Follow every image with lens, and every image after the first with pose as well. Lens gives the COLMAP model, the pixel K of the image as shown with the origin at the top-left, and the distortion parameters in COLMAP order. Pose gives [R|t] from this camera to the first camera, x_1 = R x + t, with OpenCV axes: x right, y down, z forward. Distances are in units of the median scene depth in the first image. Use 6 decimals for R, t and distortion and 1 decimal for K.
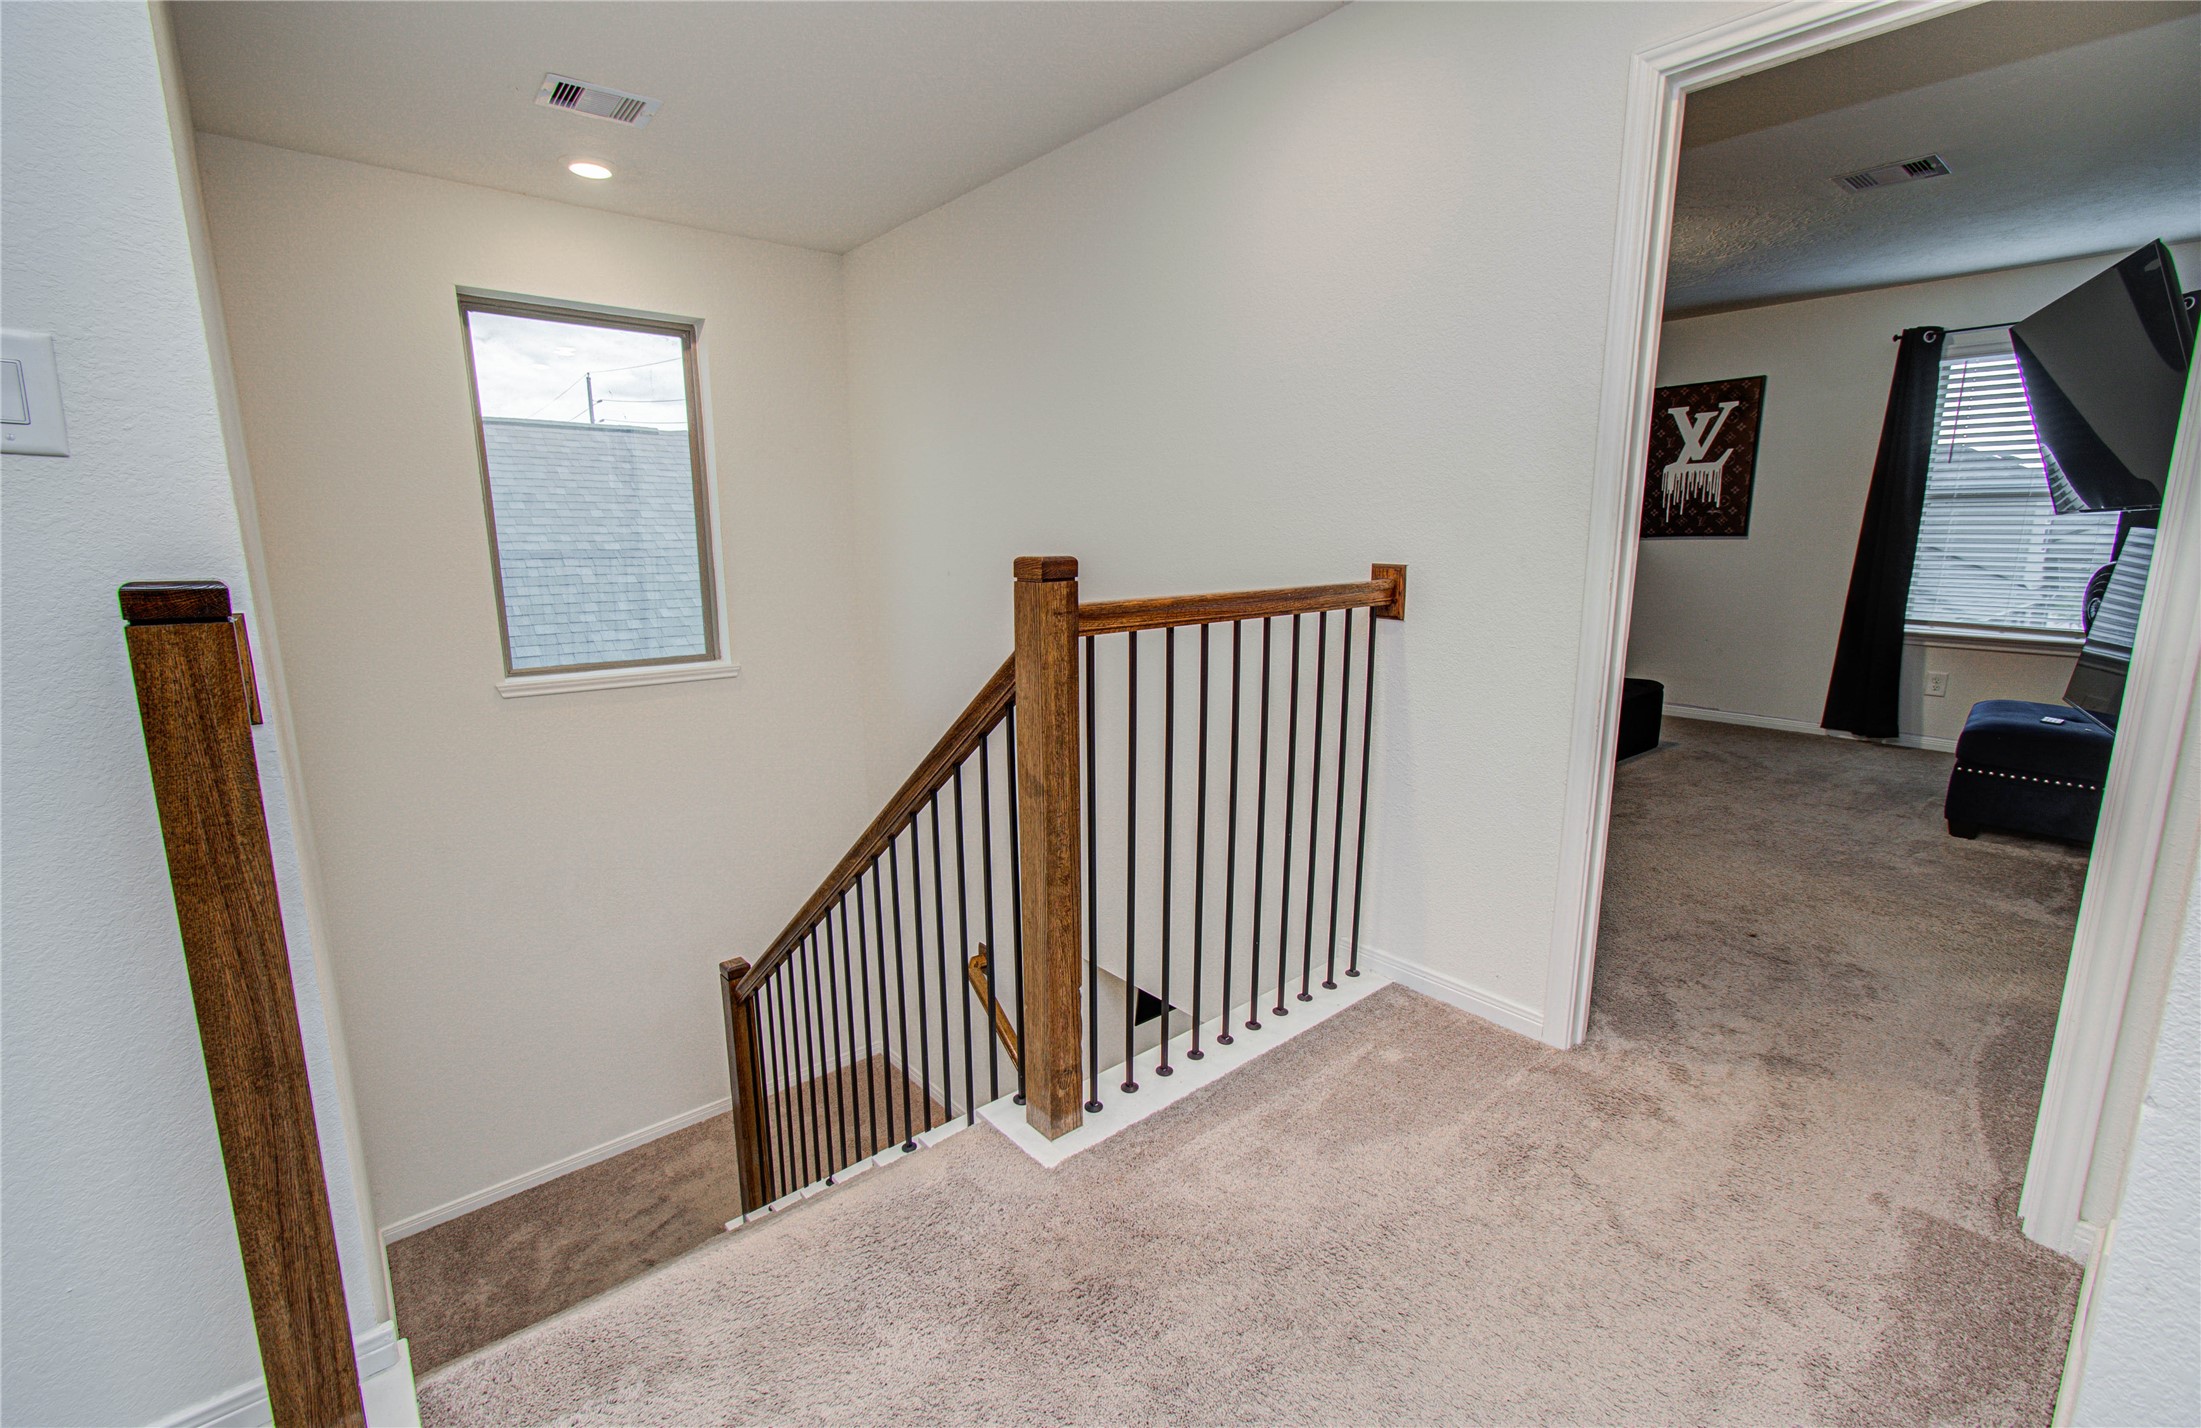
lens RADIAL K [[953.0, 0, 1084.8], [0, 953.0, 712.6], [0, 0, 1]] dist [-0.002658, -0.000322]
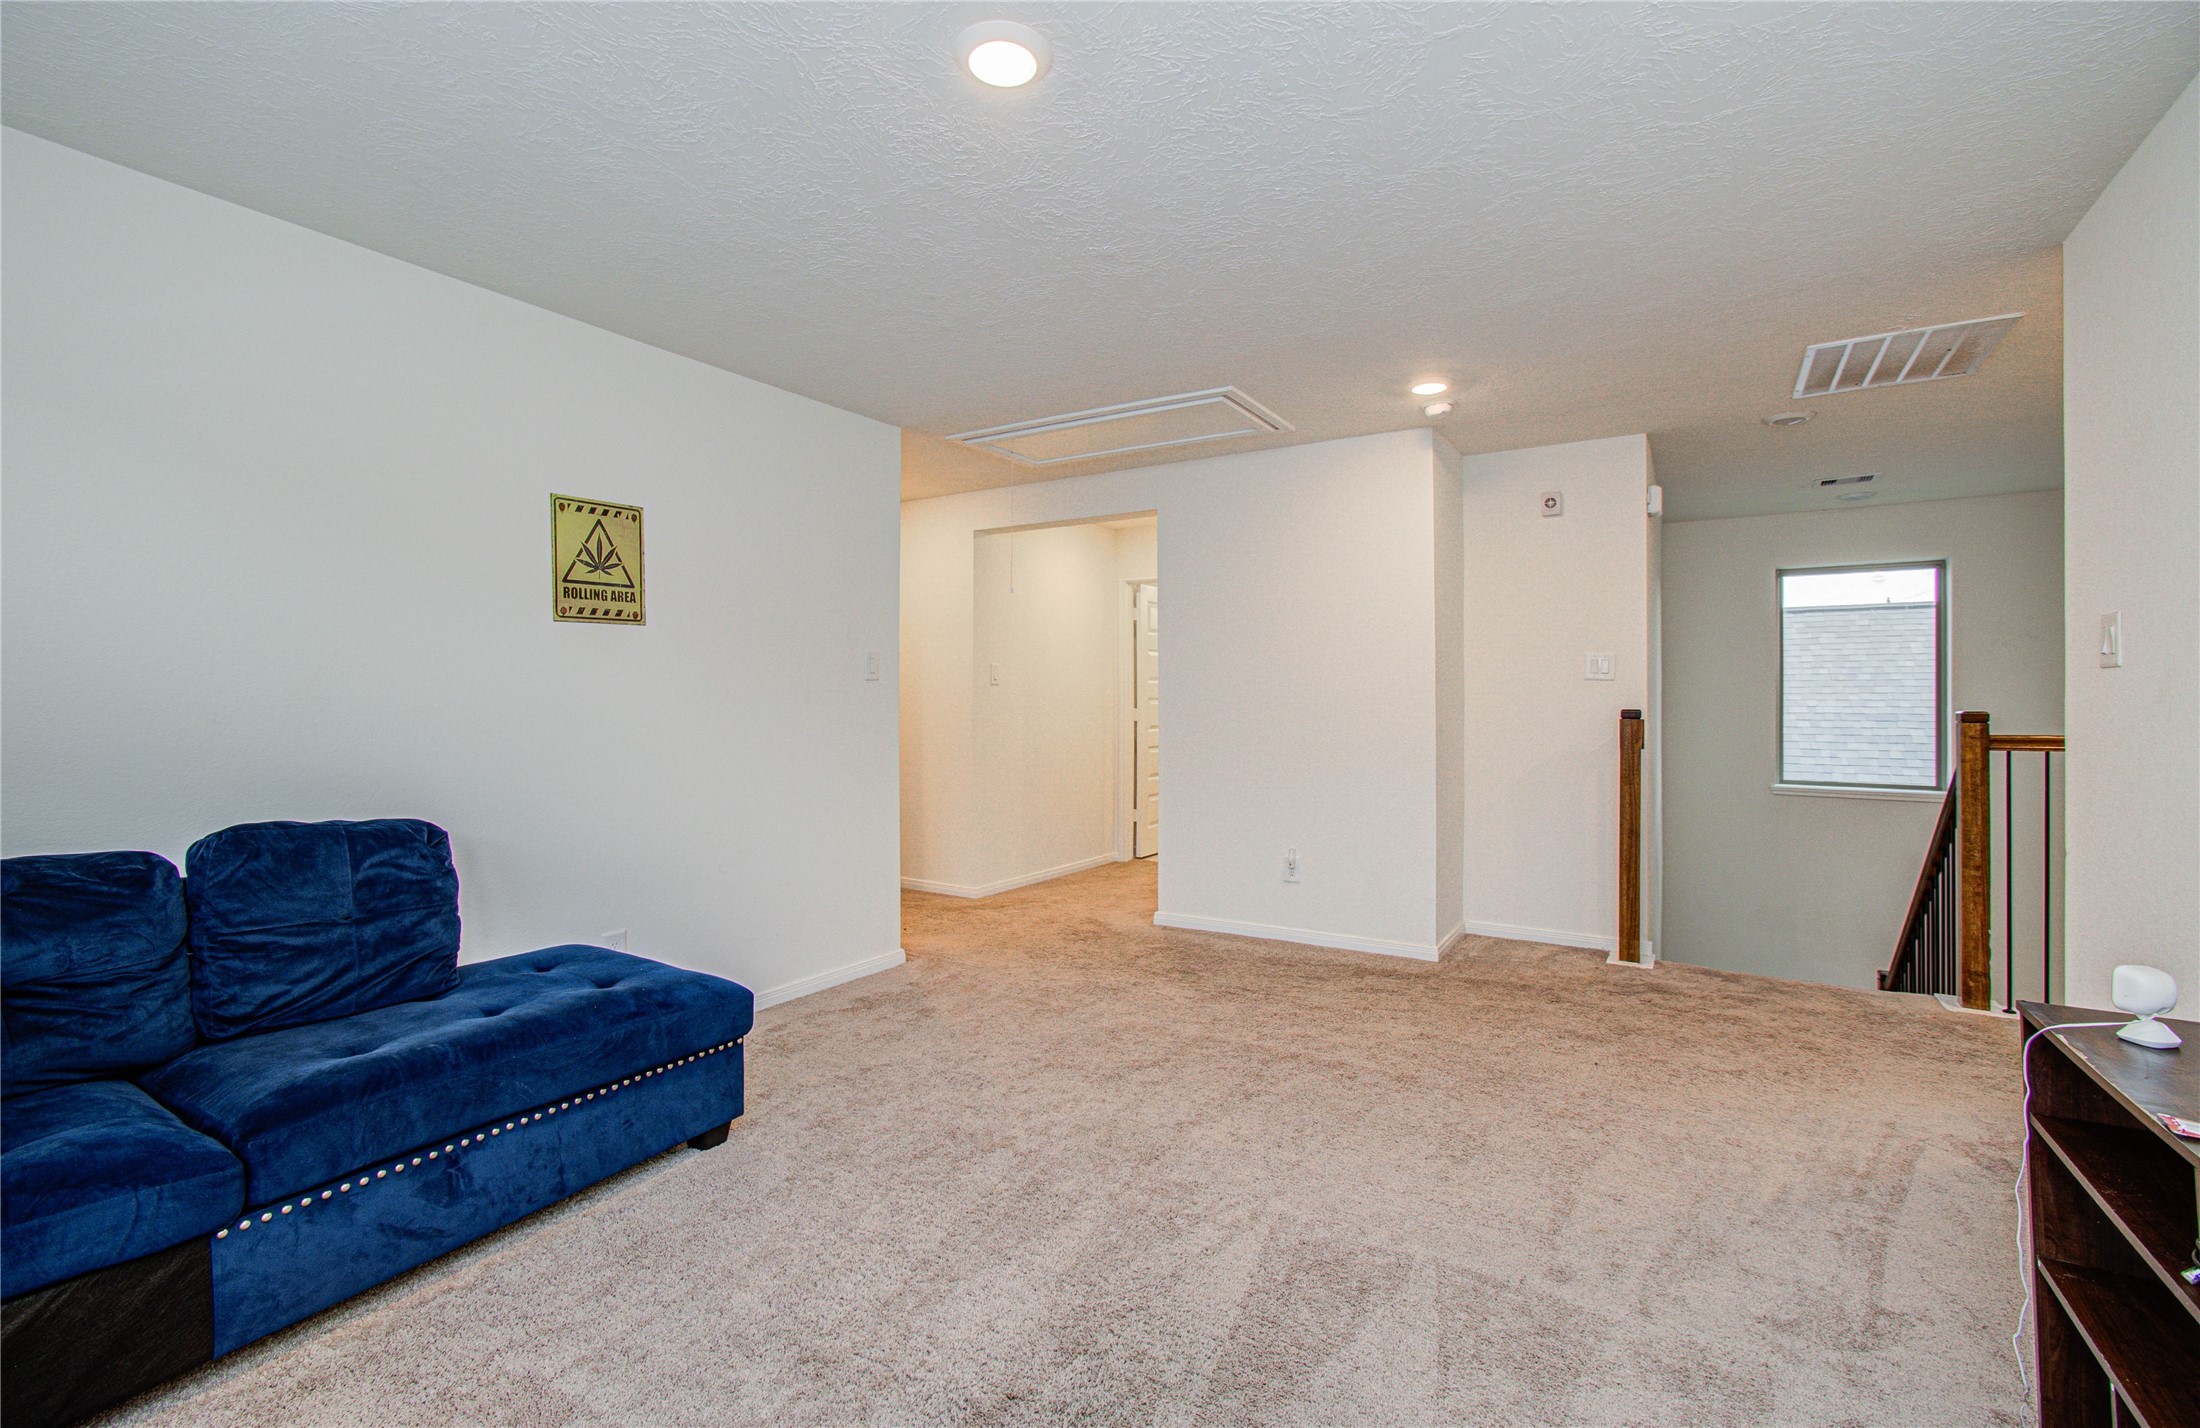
lens RADIAL K [[952.6, 0, 1084.3], [0, 952.6, 712.6], [0, 0, 1]] dist [-0.002658, -0.000322]
pose [[0.301563, 0.014292, -0.953339, 1.286545], [-0.177587, 0.983232, -0.041435, 0.261293], [0.936762, 0.181796, 0.299045, -1.395256]]
